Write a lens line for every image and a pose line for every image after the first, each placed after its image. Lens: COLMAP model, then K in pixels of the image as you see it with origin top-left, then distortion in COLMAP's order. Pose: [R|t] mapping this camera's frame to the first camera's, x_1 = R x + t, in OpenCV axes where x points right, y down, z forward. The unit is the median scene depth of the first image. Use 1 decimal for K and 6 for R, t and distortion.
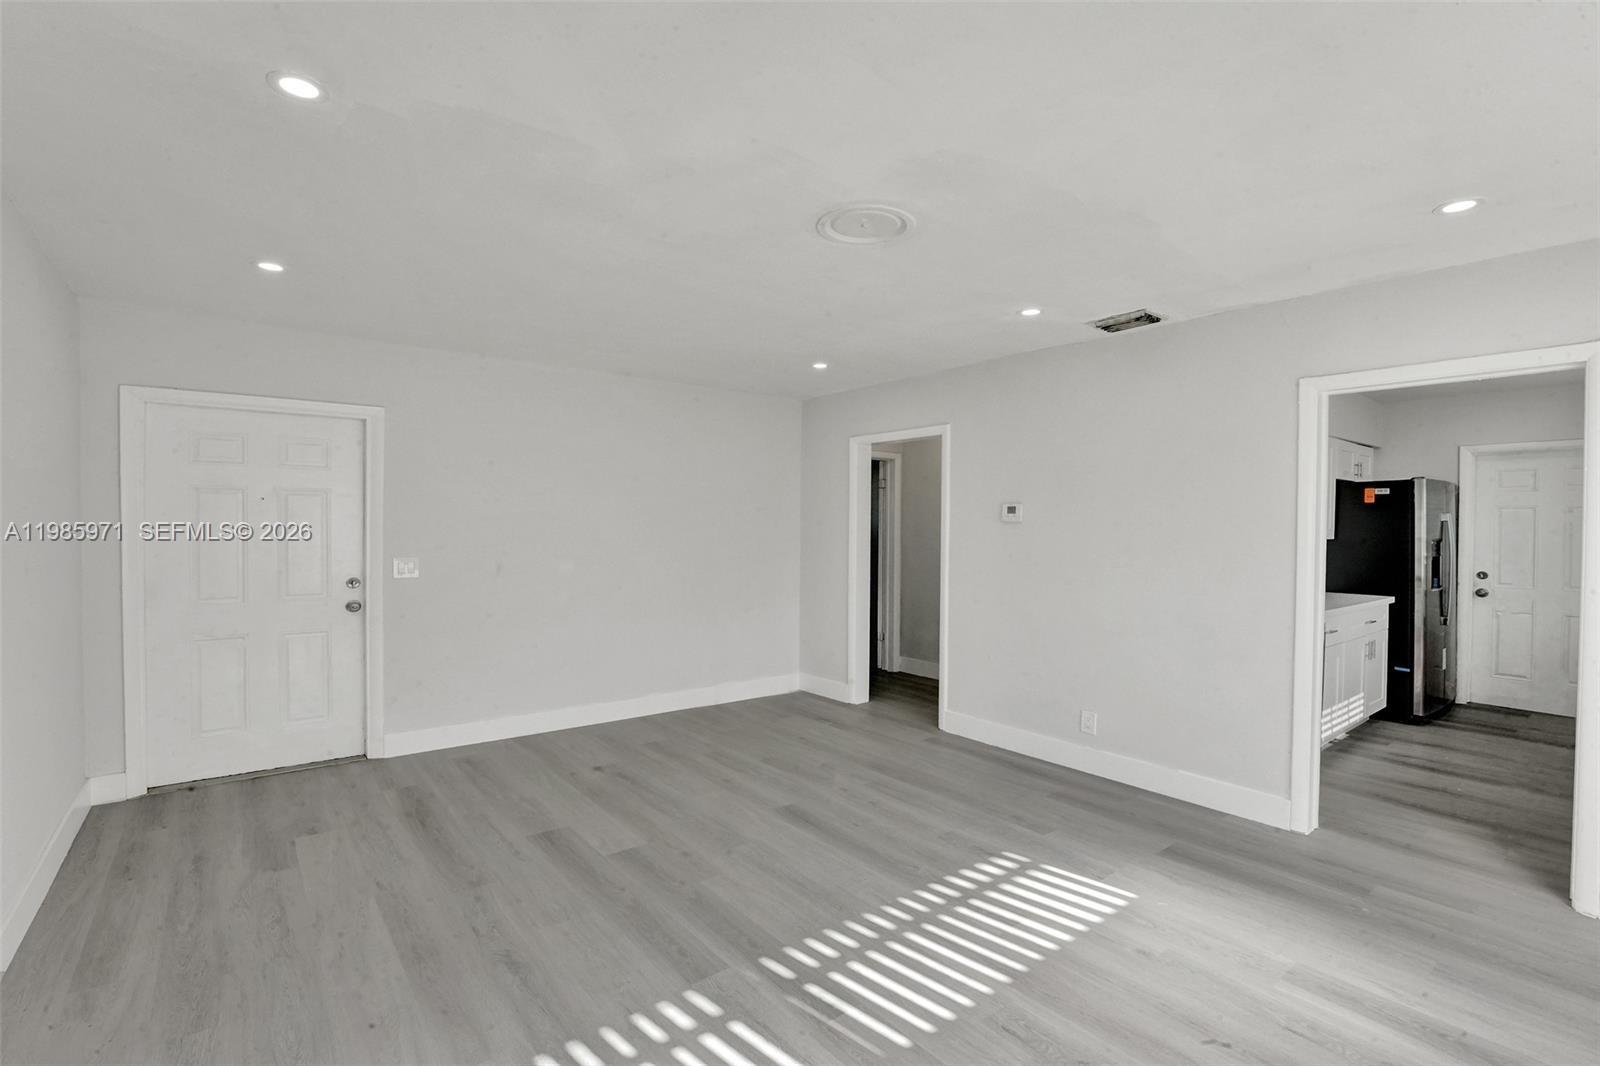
lens RADIAL K [[764.5, 0, 809.5], [0, 764.5, 532.1], [0, 0, 1]] dist [-0.025809, -0.000017]
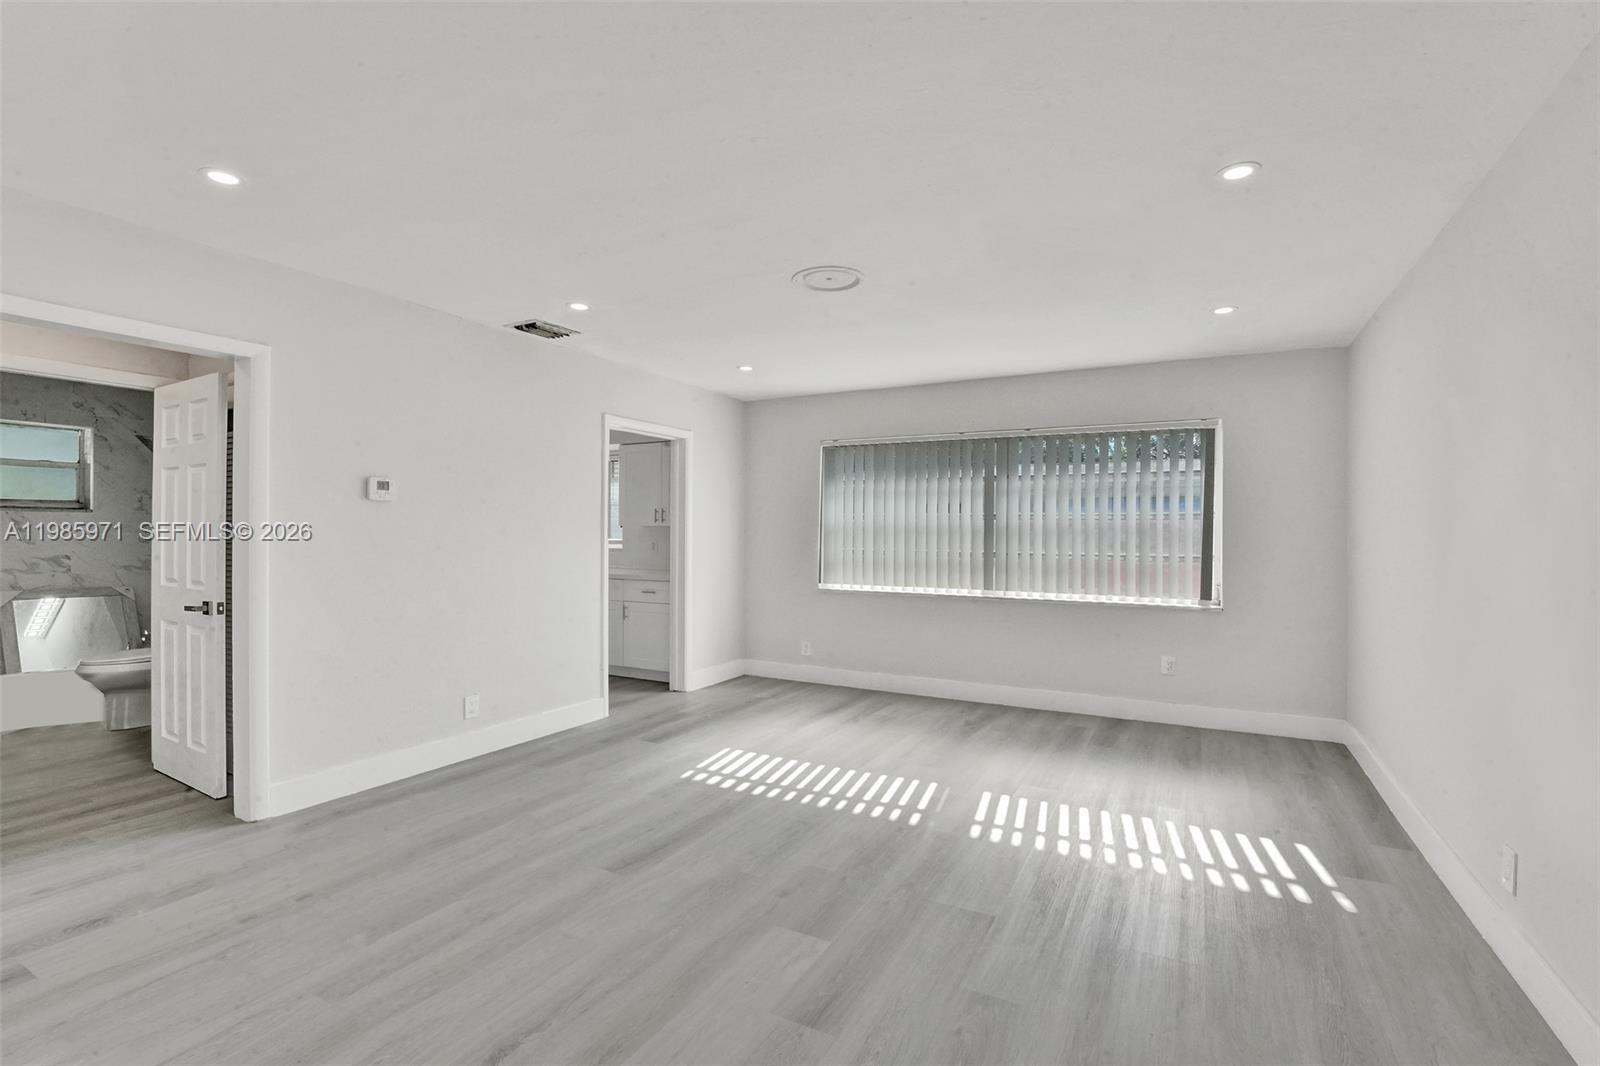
lens RADIAL K [[764.5, 0, 809.5], [0, 764.5, 532.1], [0, 0, 1]] dist [-0.025809, -0.000017]
pose [[-0.423617, -0.009595, 0.905791, -0.922128], [0.003003, 0.999924, 0.011997, 0.016537], [-0.905836, 0.007803, -0.423556, 1.319301]]
